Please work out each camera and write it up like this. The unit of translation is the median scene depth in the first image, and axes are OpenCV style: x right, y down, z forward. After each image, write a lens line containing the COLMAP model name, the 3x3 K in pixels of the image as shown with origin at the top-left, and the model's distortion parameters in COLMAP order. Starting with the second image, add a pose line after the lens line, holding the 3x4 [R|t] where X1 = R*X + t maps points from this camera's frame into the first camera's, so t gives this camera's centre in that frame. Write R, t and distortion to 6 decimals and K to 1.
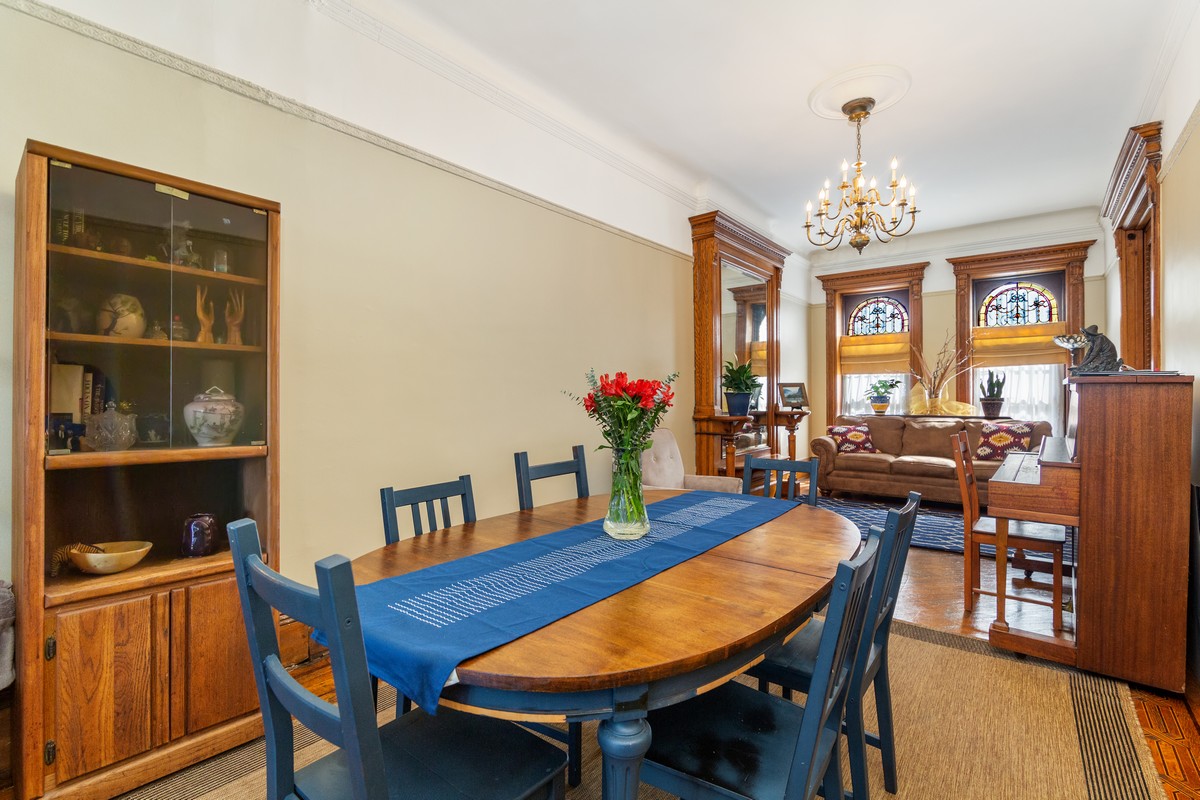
lens RADIAL K [[544.5, 0, 605.8], [0, 544.5, 395.5], [0, 0, 1]] dist [0.001400, 0.000519]
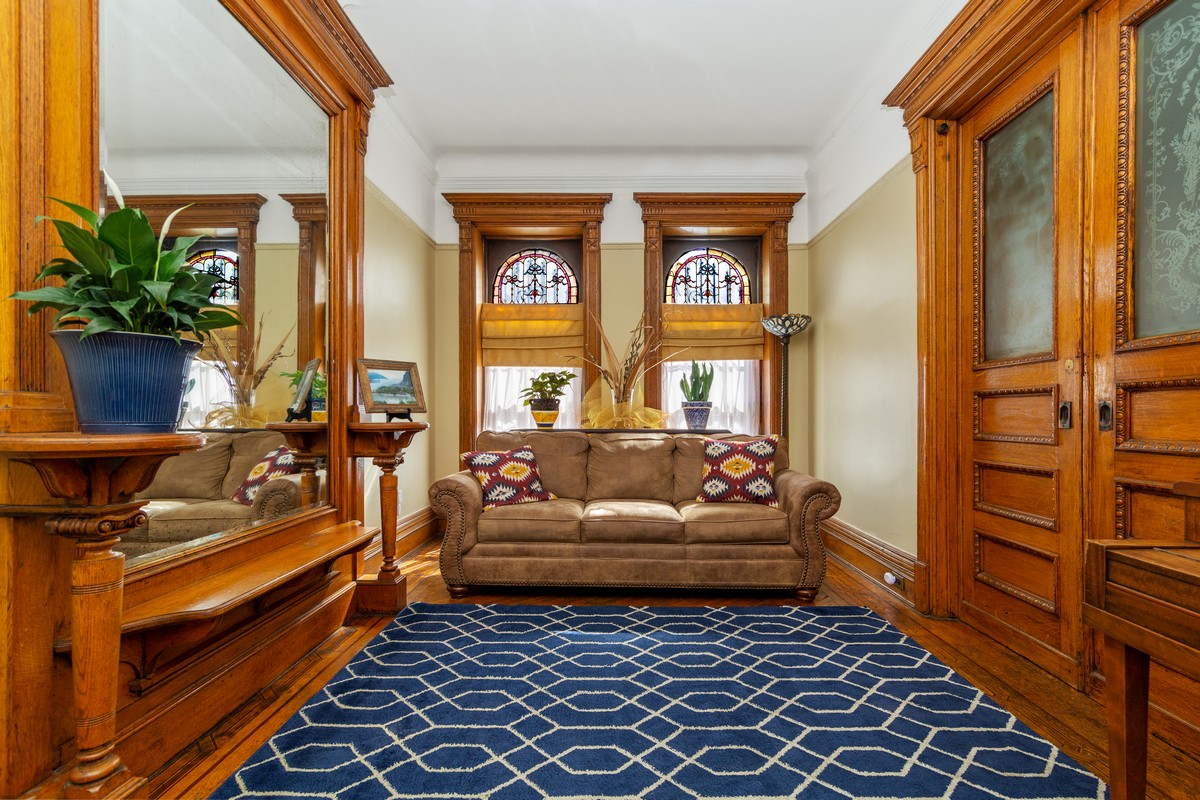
lens RADIAL K [[544.5, 0, 608.1], [0, 544.5, 418.1], [0, 0, 1]] dist [0.001400, 0.000519]
pose [[0.788179, 0.000589, 0.615446, 0.201142], [-0.005021, 0.999972, 0.005474, 0.020399], [-0.615426, -0.007405, 0.788160, 0.516938]]
